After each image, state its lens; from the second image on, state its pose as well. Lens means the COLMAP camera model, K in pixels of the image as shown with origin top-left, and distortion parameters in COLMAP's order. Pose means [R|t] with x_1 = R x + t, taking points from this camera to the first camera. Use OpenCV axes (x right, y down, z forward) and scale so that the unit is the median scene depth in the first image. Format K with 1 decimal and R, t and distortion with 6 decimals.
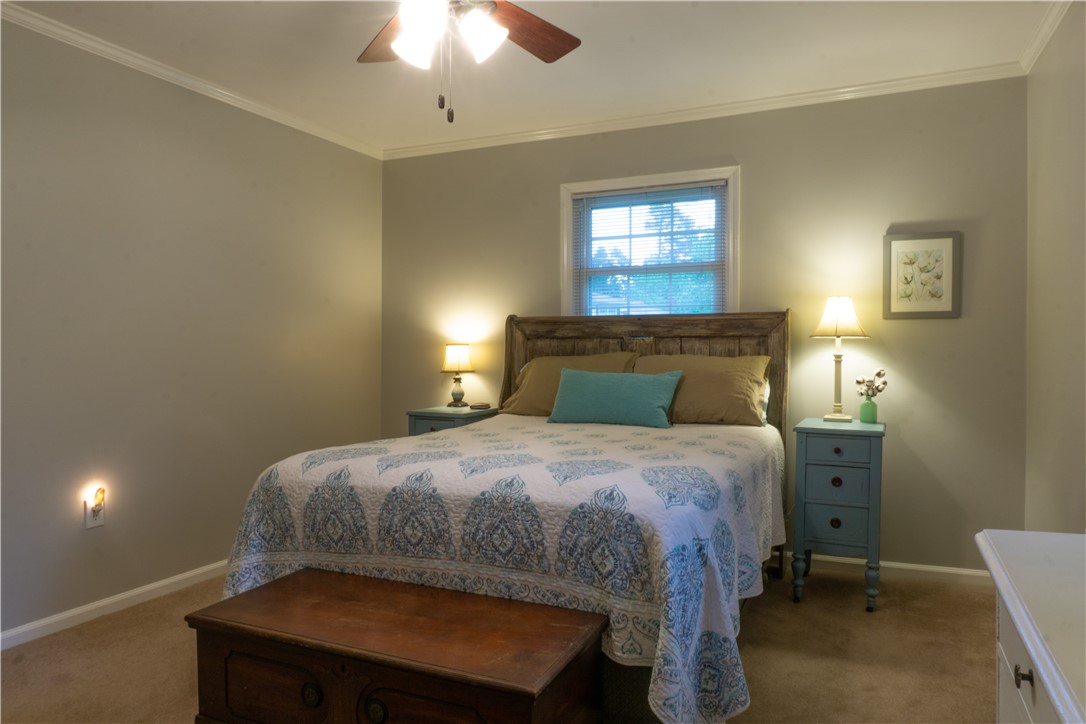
lens RADIAL K [[722.2, 0, 543.0], [0, 722.2, 362.0], [0, 0, 1]] dist [-0.039476, 0.002864]
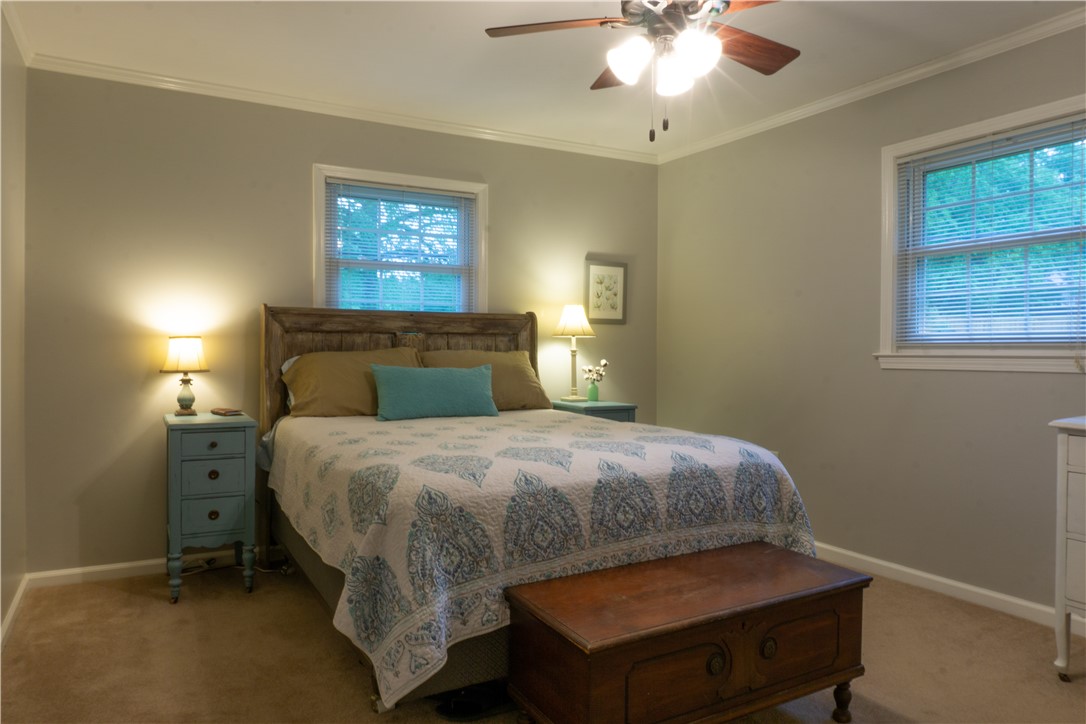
lens RADIAL K [[722.2, 0, 543.0], [0, 722.2, 362.0], [0, 0, 1]] dist [-0.039476, 0.002864]
pose [[0.582519, -0.013636, 0.812703, -0.684588], [0.007434, 0.999907, 0.011448, -0.003873], [-0.812783, -0.000628, 0.582566, 0.291760]]
